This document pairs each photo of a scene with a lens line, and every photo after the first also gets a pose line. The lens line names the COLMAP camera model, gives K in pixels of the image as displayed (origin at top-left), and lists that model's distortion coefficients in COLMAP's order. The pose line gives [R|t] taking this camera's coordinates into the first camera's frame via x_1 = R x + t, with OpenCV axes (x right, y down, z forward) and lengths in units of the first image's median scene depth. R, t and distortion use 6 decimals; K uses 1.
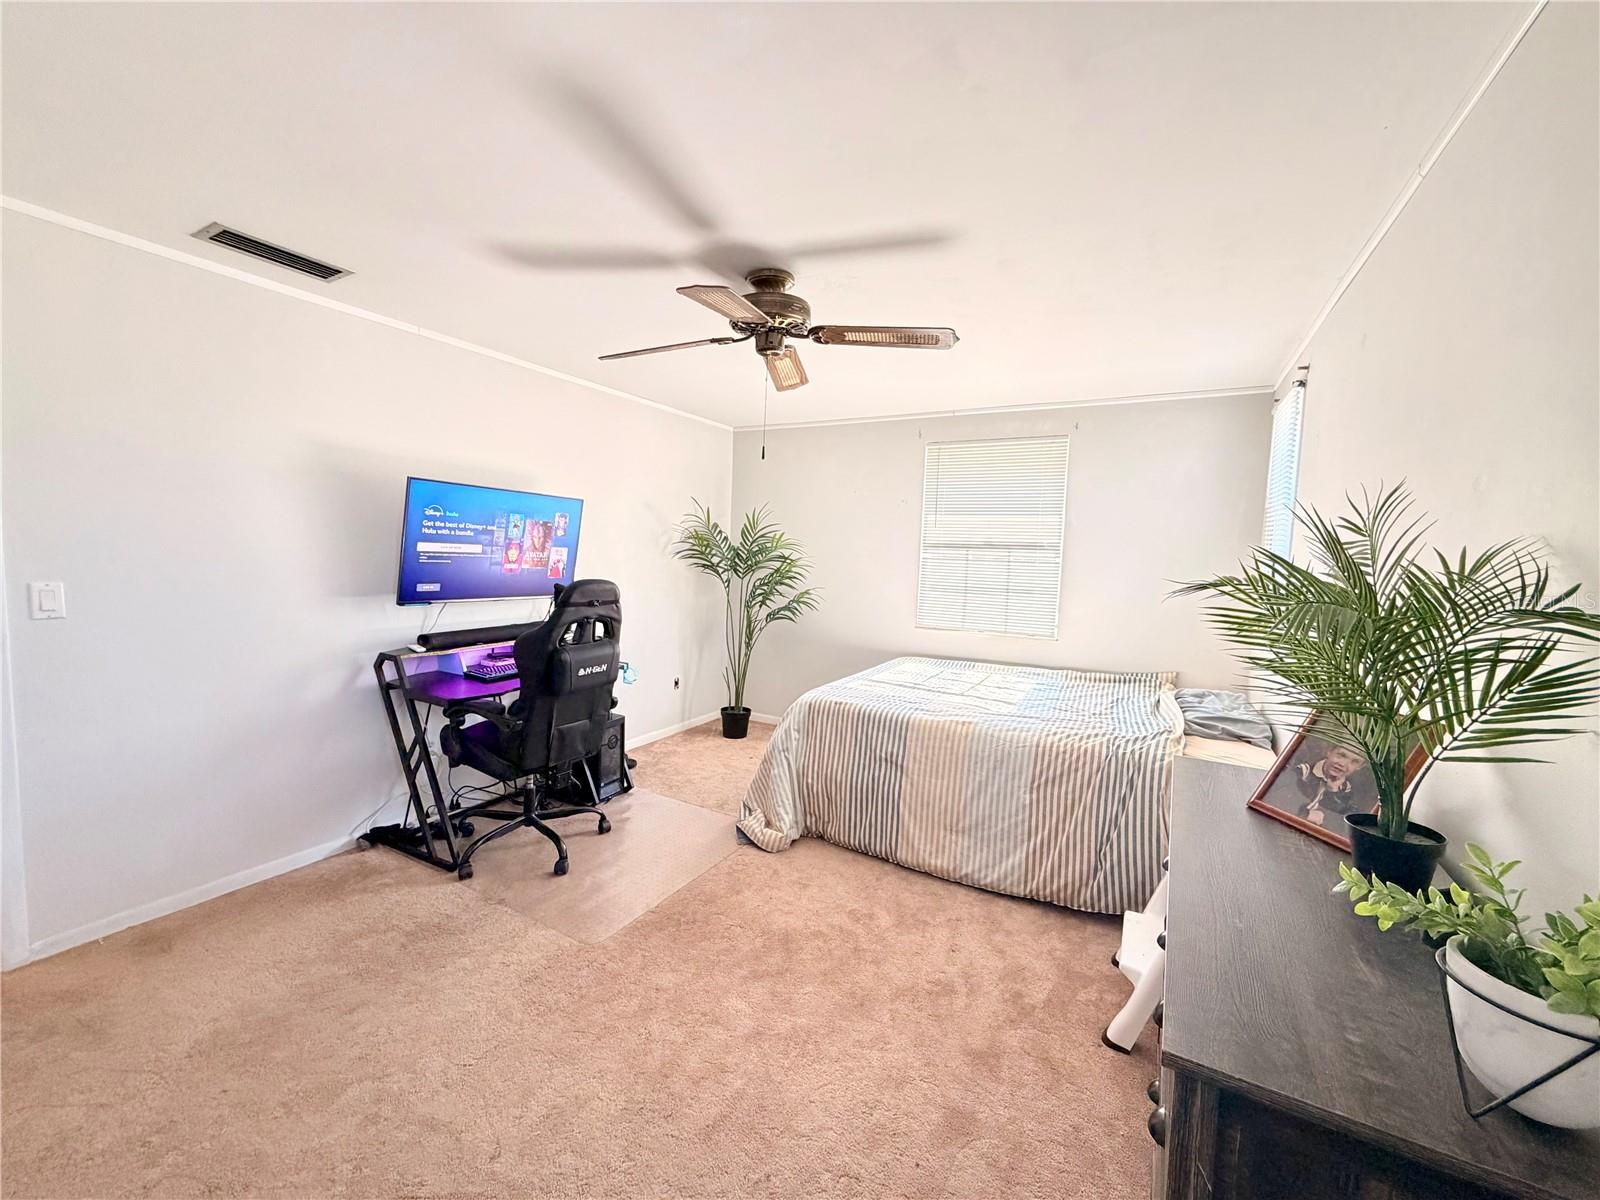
lens RADIAL K [[642.1, 0, 801.6], [0, 642.1, 598.1], [0, 0, 1]] dist [0.001621, -0.000142]
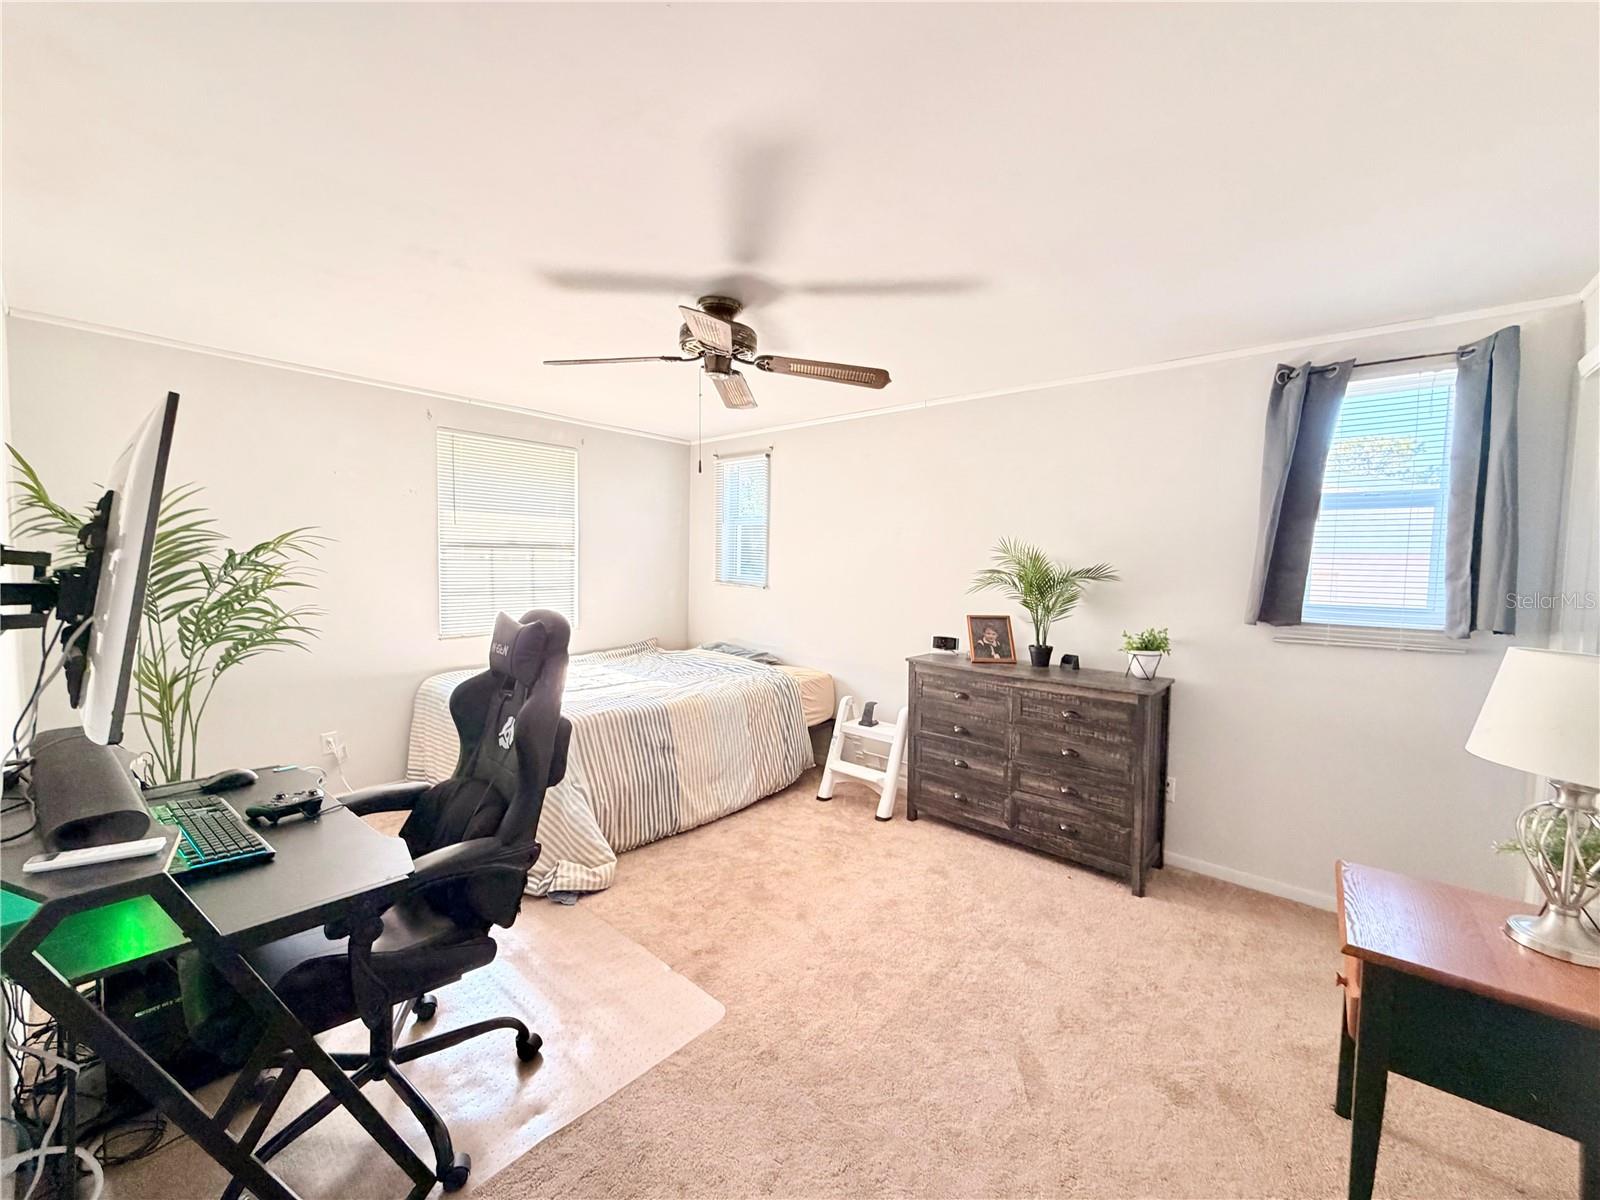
lens RADIAL K [[642.1, 0, 804.3], [0, 642.1, 598.9], [0, 0, 1]] dist [0.001621, -0.000142]
pose [[0.198308, -0.085679, 0.976388, -0.781807], [0.058145, 0.995446, 0.075542, -0.062480], [-0.978414, 0.041792, 0.202387, 0.476452]]
